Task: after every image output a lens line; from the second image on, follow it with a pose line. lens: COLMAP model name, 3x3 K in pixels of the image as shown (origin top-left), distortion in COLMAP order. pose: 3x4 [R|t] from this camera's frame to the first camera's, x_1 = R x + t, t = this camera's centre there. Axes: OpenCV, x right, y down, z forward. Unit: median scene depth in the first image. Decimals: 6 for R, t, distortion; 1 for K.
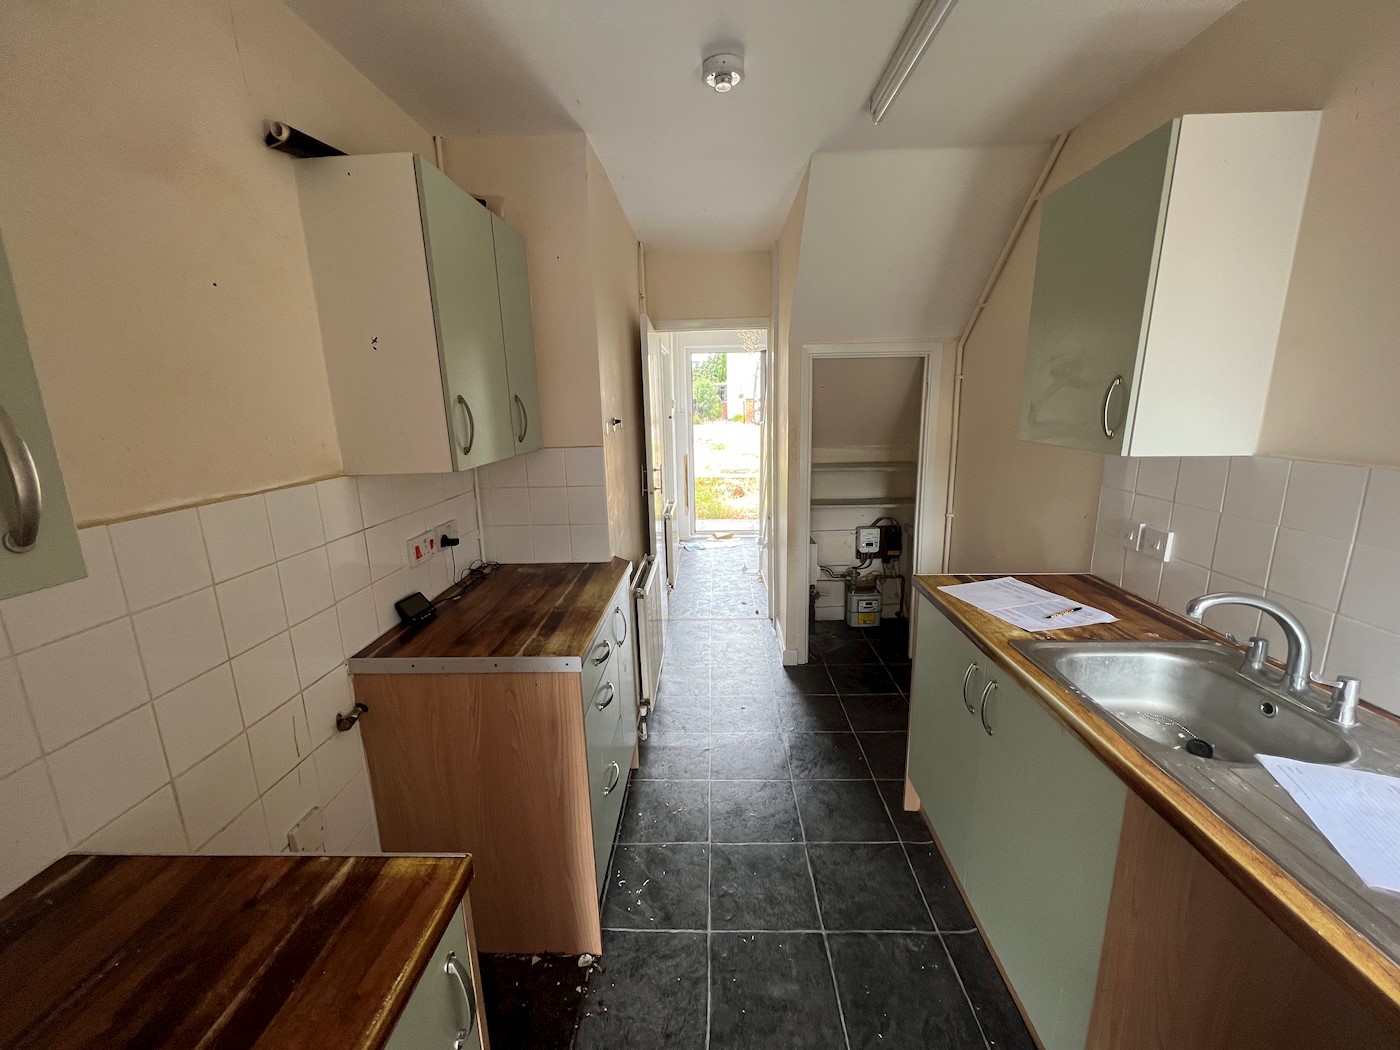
lens RADIAL K [[558.5, 0, 700.0], [0, 558.5, 525.0], [0, 0, 1]] dist [0.001871, 0.000200]
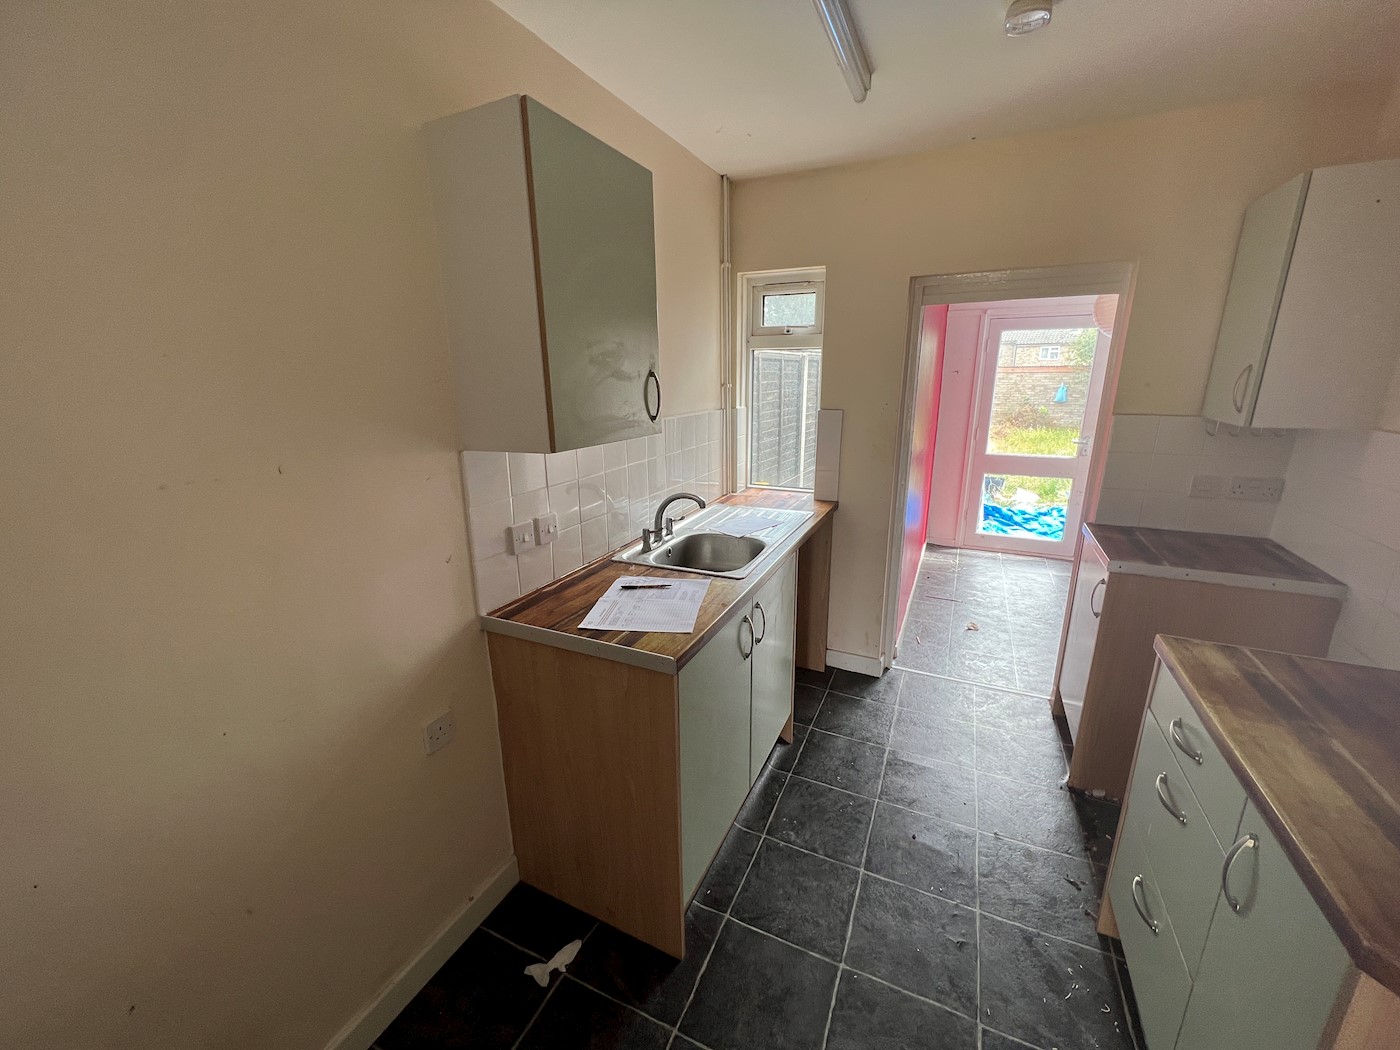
lens RADIAL K [[558.5, 0, 700.0], [0, 558.5, 525.0], [0, 0, 1]] dist [0.001871, 0.000200]
pose [[-0.913820, -0.072542, 0.399587, 0.115680], [0.121193, 0.890375, 0.438799, -0.375604], [-0.387614, 0.449410, -0.804852, 1.614722]]
